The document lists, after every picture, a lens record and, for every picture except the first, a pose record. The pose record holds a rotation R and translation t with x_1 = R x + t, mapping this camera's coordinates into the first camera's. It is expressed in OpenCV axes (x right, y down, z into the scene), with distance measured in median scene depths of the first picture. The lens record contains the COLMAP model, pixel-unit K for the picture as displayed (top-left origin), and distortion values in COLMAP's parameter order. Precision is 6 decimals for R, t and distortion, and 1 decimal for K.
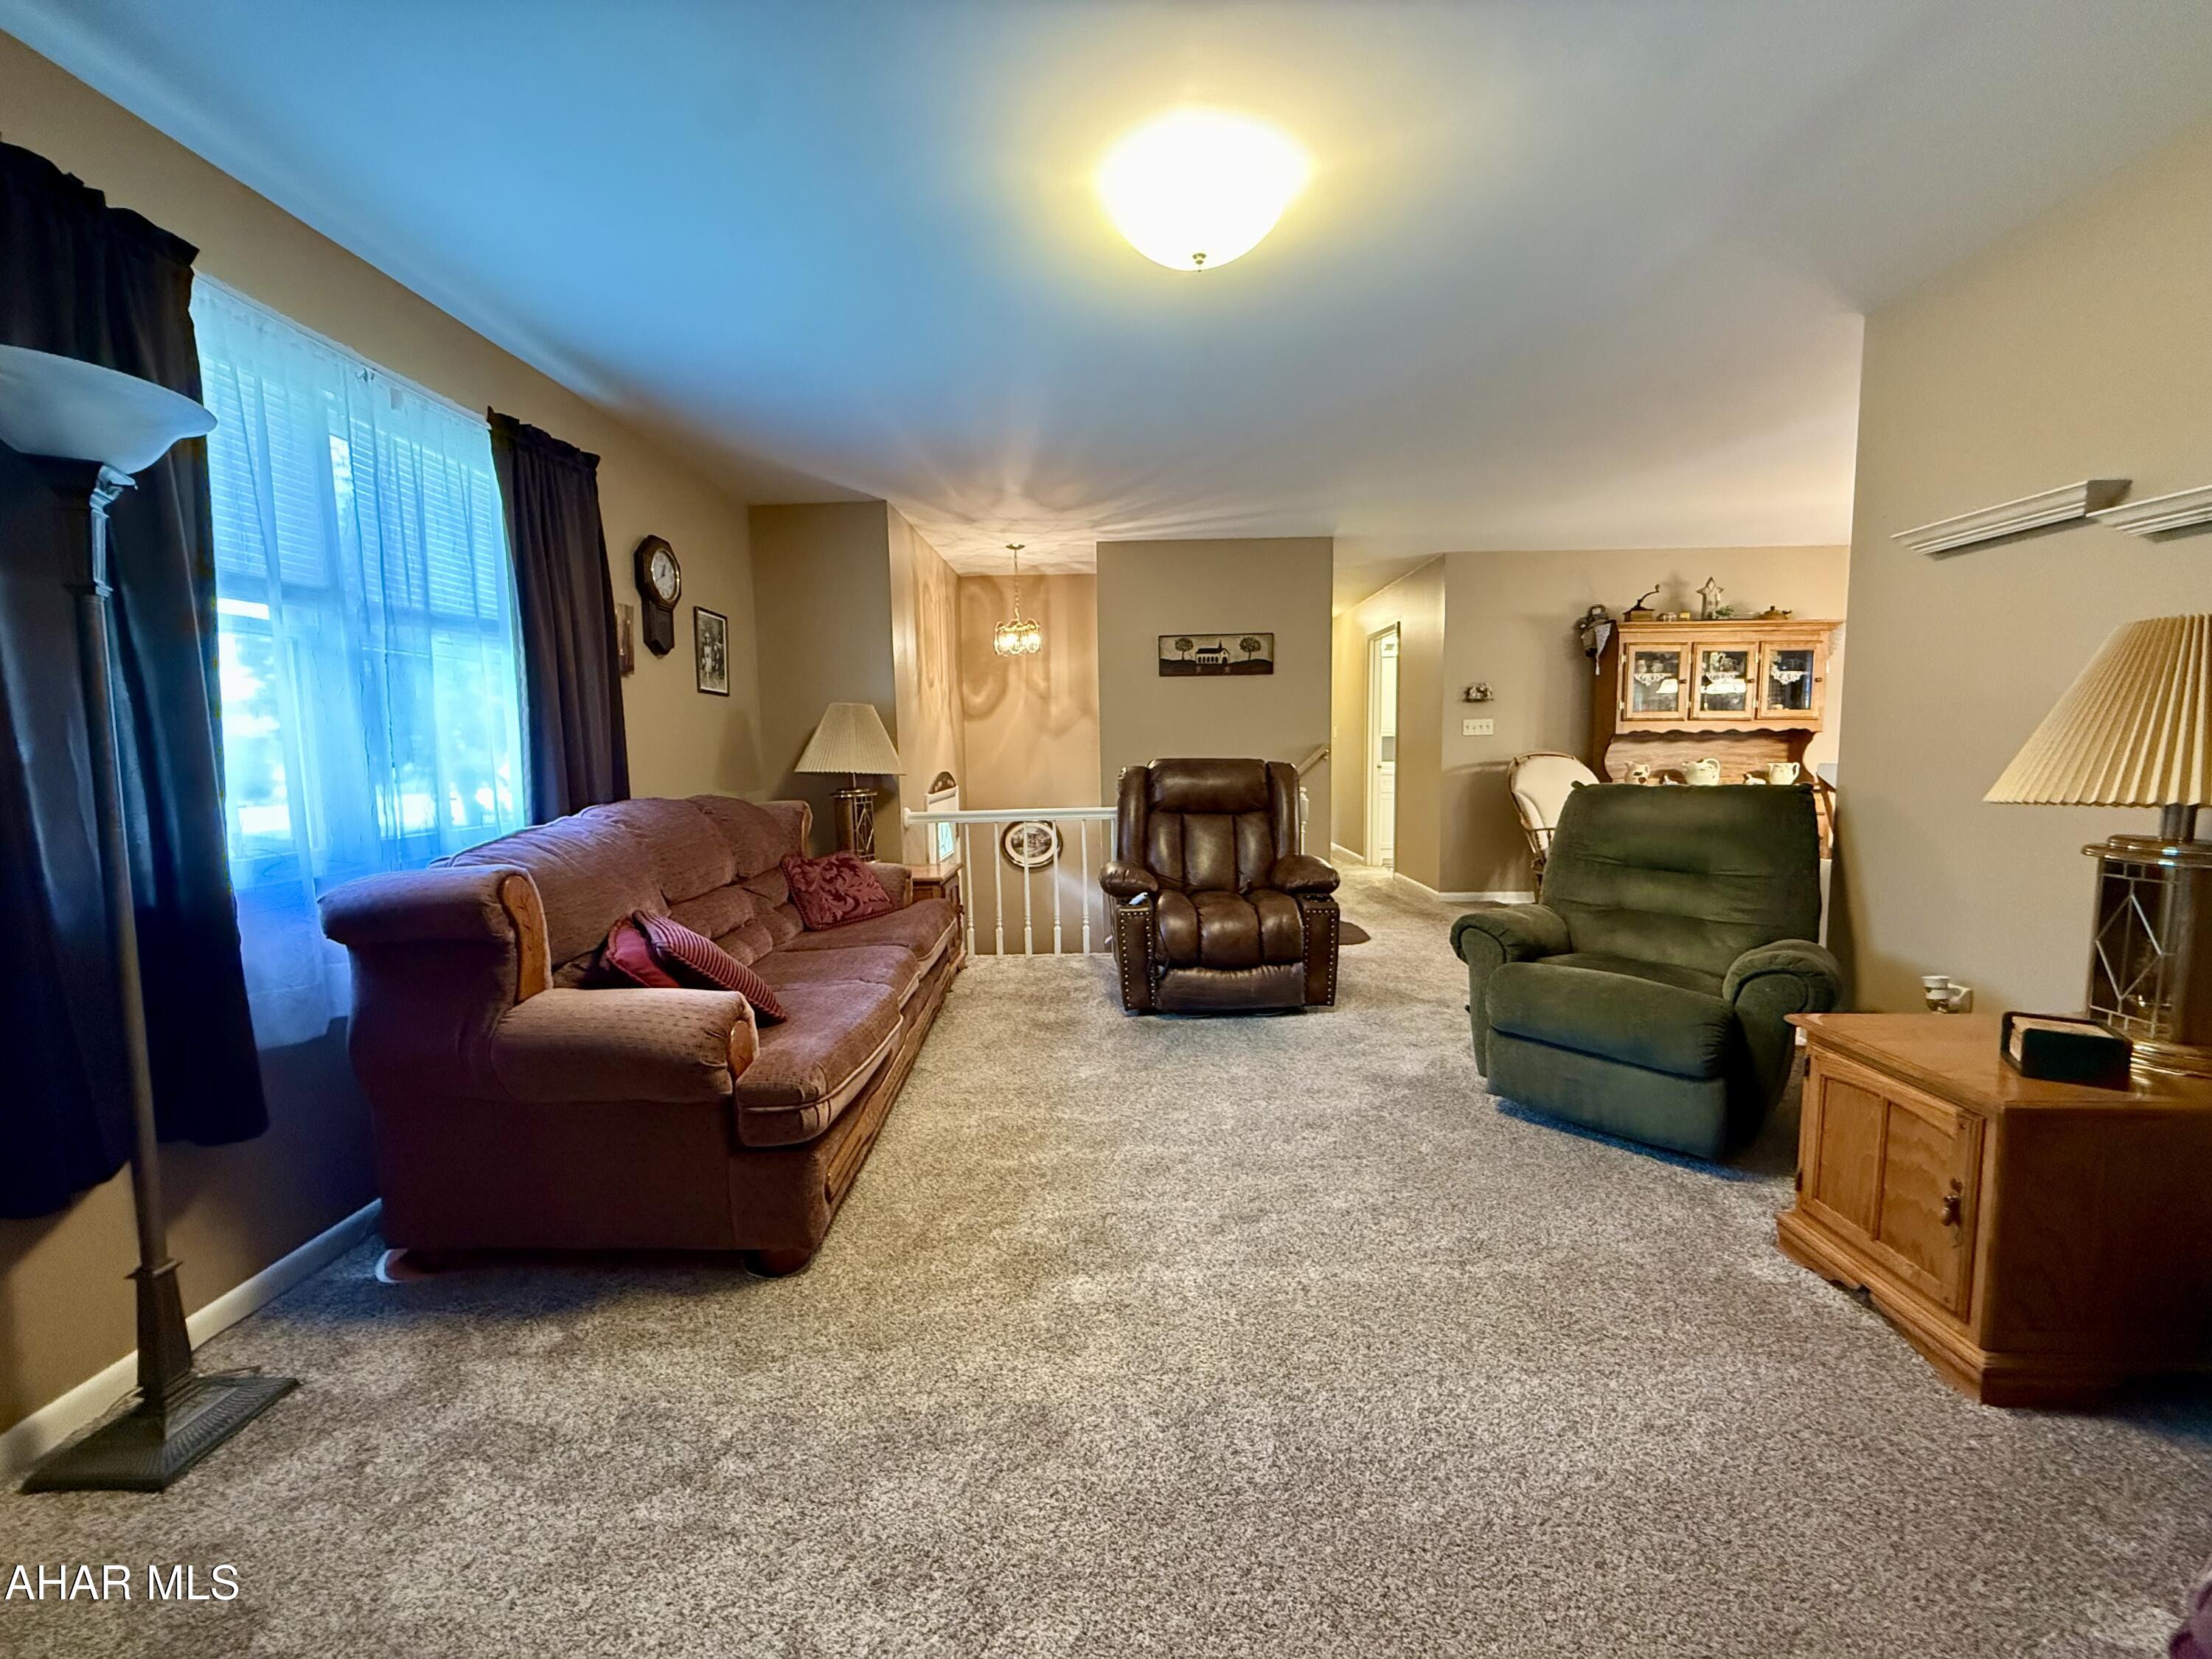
lens RADIAL K [[879.0, 0, 1090.0], [0, 879.0, 829.4], [0, 0, 1]] dist [-0.001434, -0.000195]
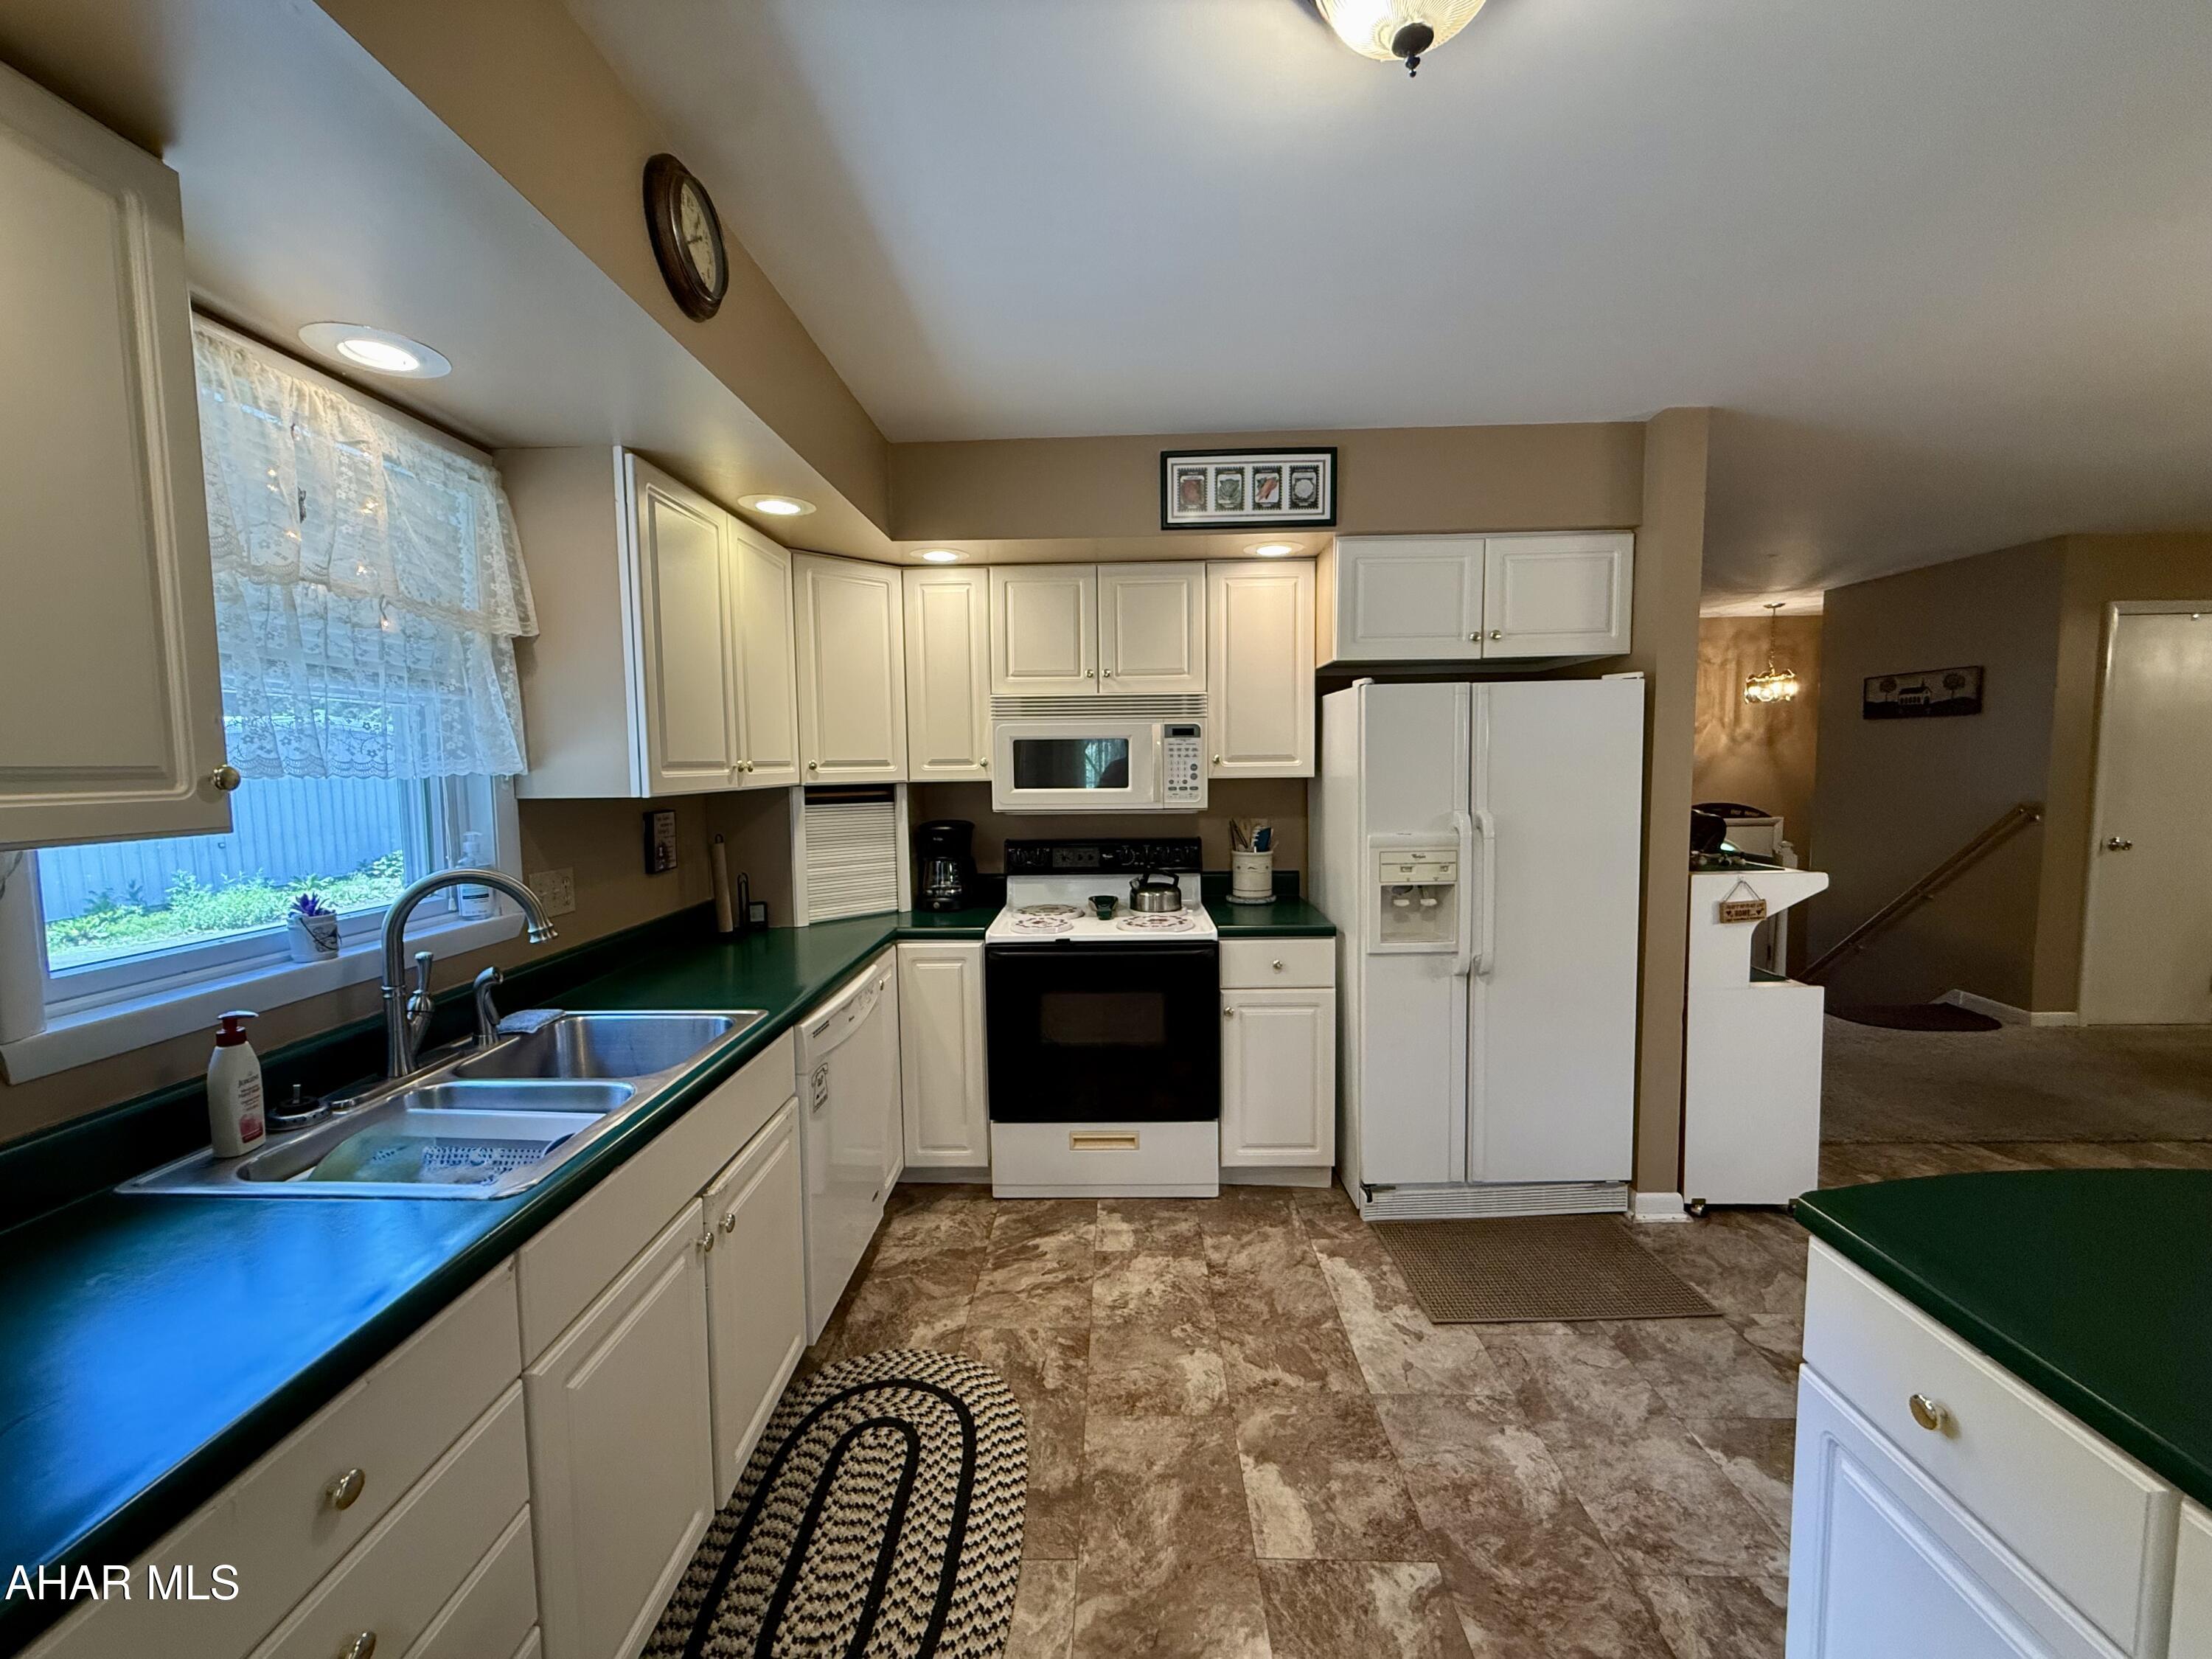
lens RADIAL K [[879.0, 0, 1098.1], [0, 879.0, 826.9], [0, 0, 1]] dist [-0.001434, -0.000195]
pose [[-0.015558, 0.097728, -0.995092, 1.067198], [-0.083188, 0.991635, 0.098689, -0.082801], [0.996412, 0.084315, -0.007298, 0.177834]]
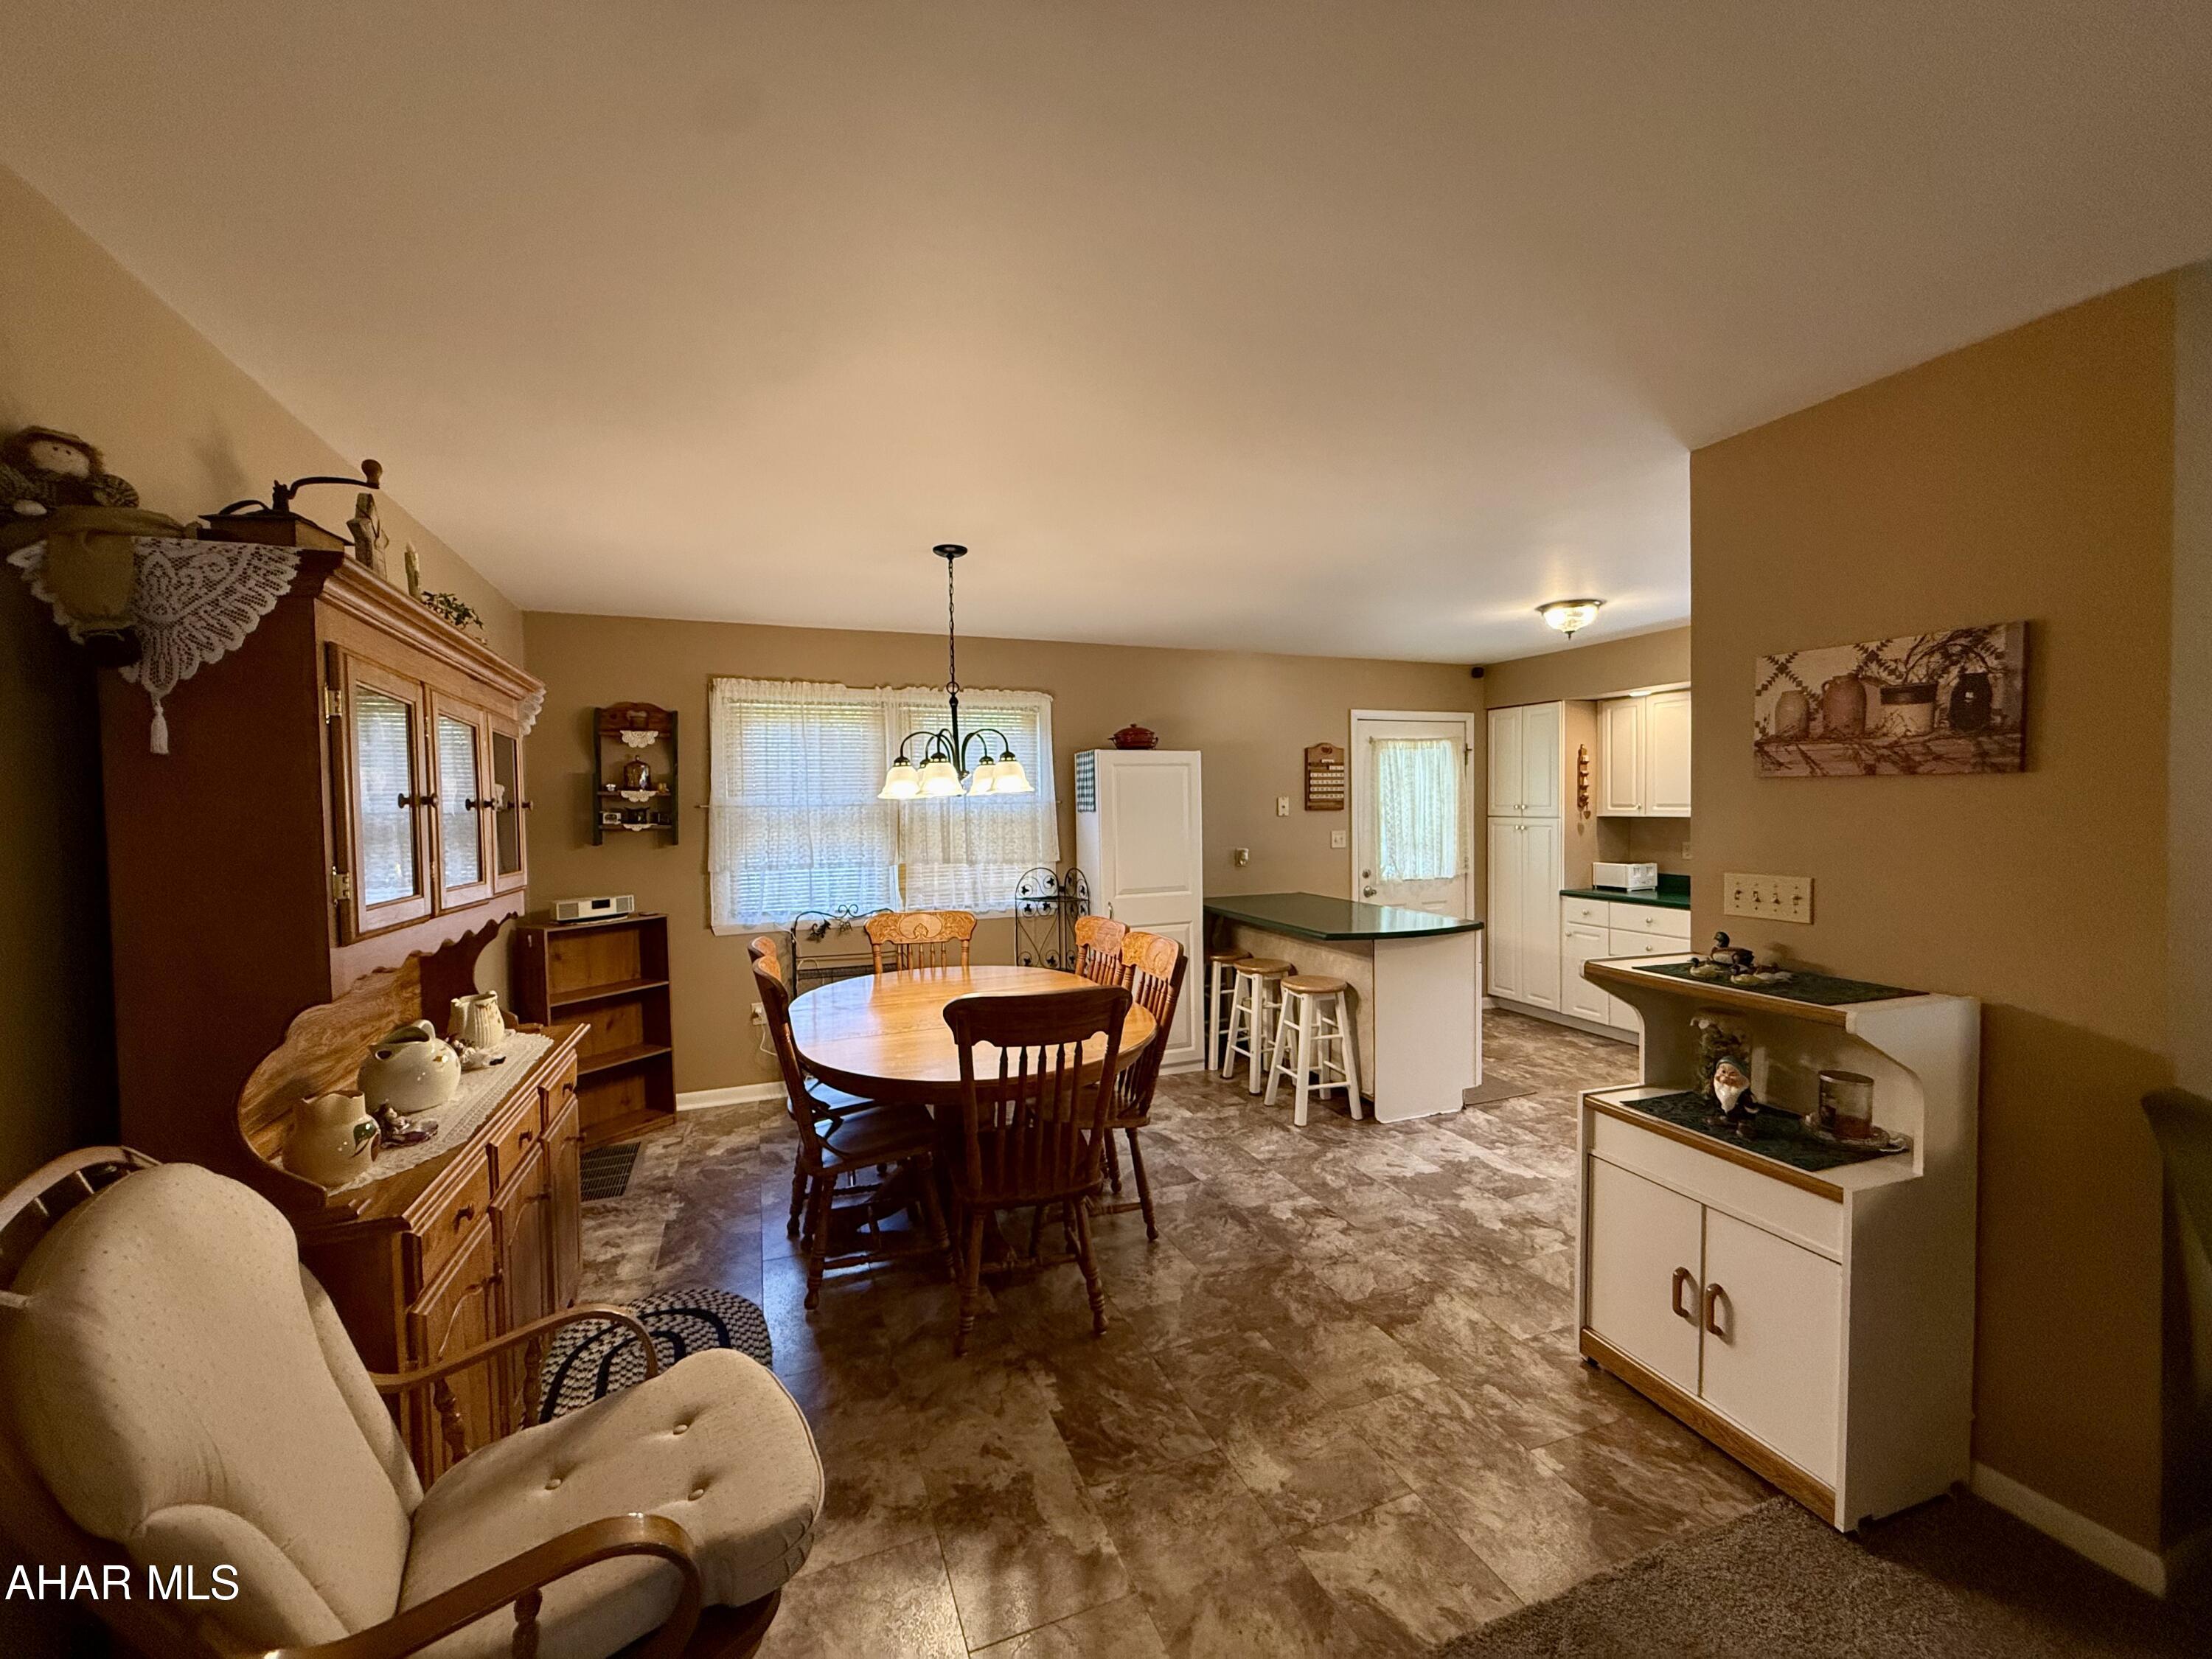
lens RADIAL K [[879.0, 0, 1099.1], [0, 879.0, 828.4], [0, 0, 1]] dist [-0.001434, -0.000195]
pose [[-0.374936, -0.000693, 0.927050, 0.299816], [0.111465, 0.992711, 0.045823, -0.149261], [-0.920325, 0.120515, -0.372126, 0.917976]]
